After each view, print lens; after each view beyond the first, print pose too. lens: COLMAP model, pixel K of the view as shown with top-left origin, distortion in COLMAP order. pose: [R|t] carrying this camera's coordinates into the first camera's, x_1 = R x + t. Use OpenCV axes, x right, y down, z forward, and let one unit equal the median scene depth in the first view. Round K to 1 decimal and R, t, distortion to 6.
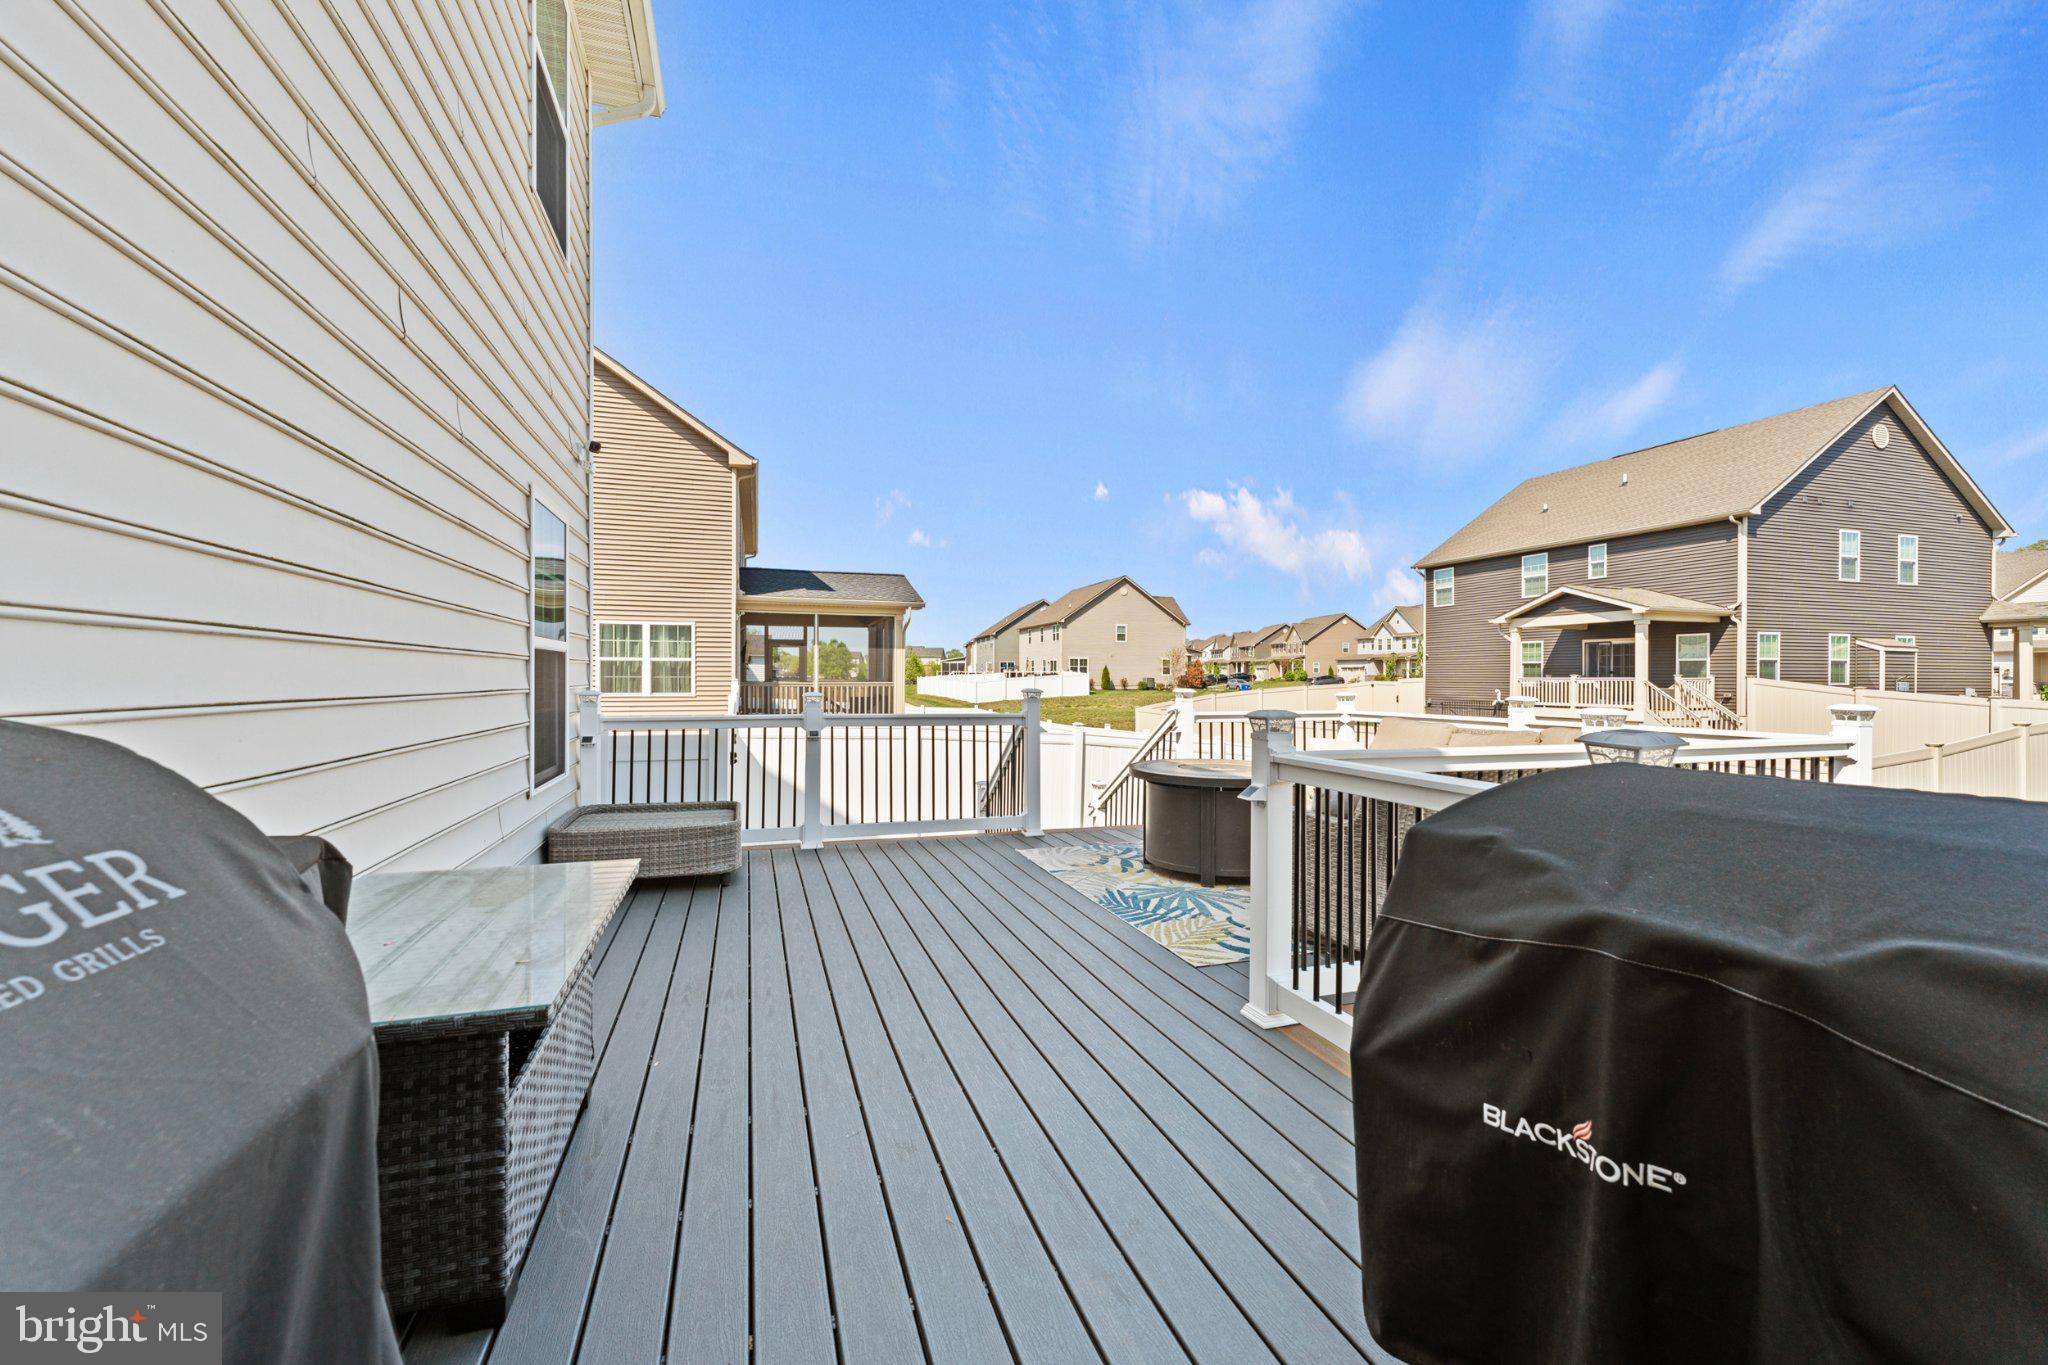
lens RADIAL K [[825.9, 0, 1012.9], [0, 825.9, 683.5], [0, 0, 1]] dist [0.001915, 0.000605]
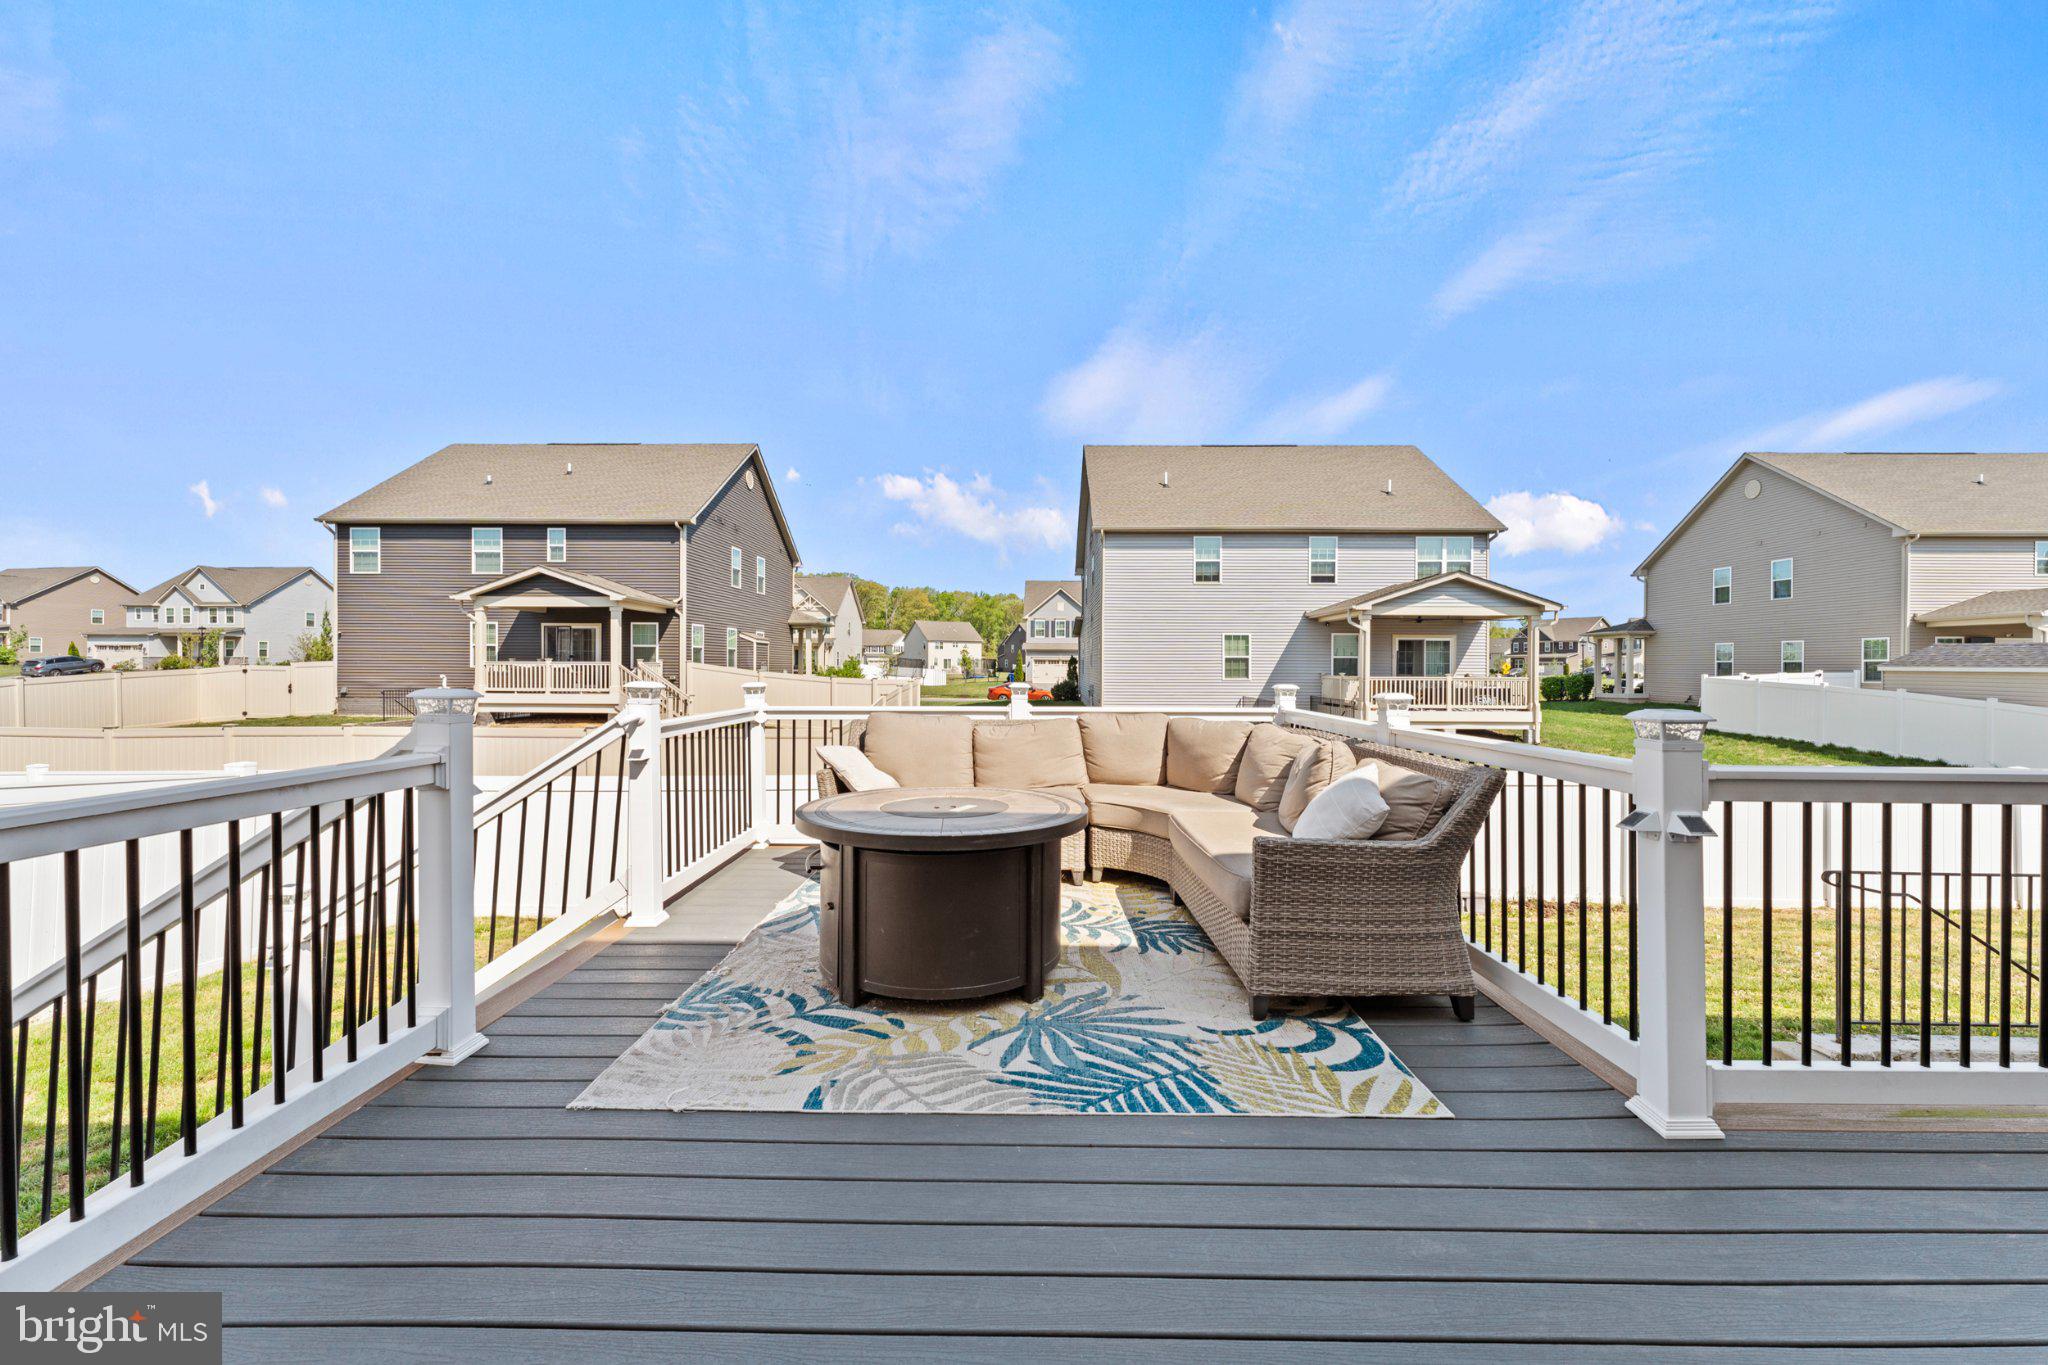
lens RADIAL K [[825.9, 0, 1020.7], [0, 825.9, 668.9], [0, 0, 1]] dist [0.001915, 0.000605]
pose [[0.309501, -0.006056, 0.950880, -0.074757], [0.003697, 0.999980, 0.005165, -0.001242], [-0.950892, 0.001916, 0.309517, 0.171689]]
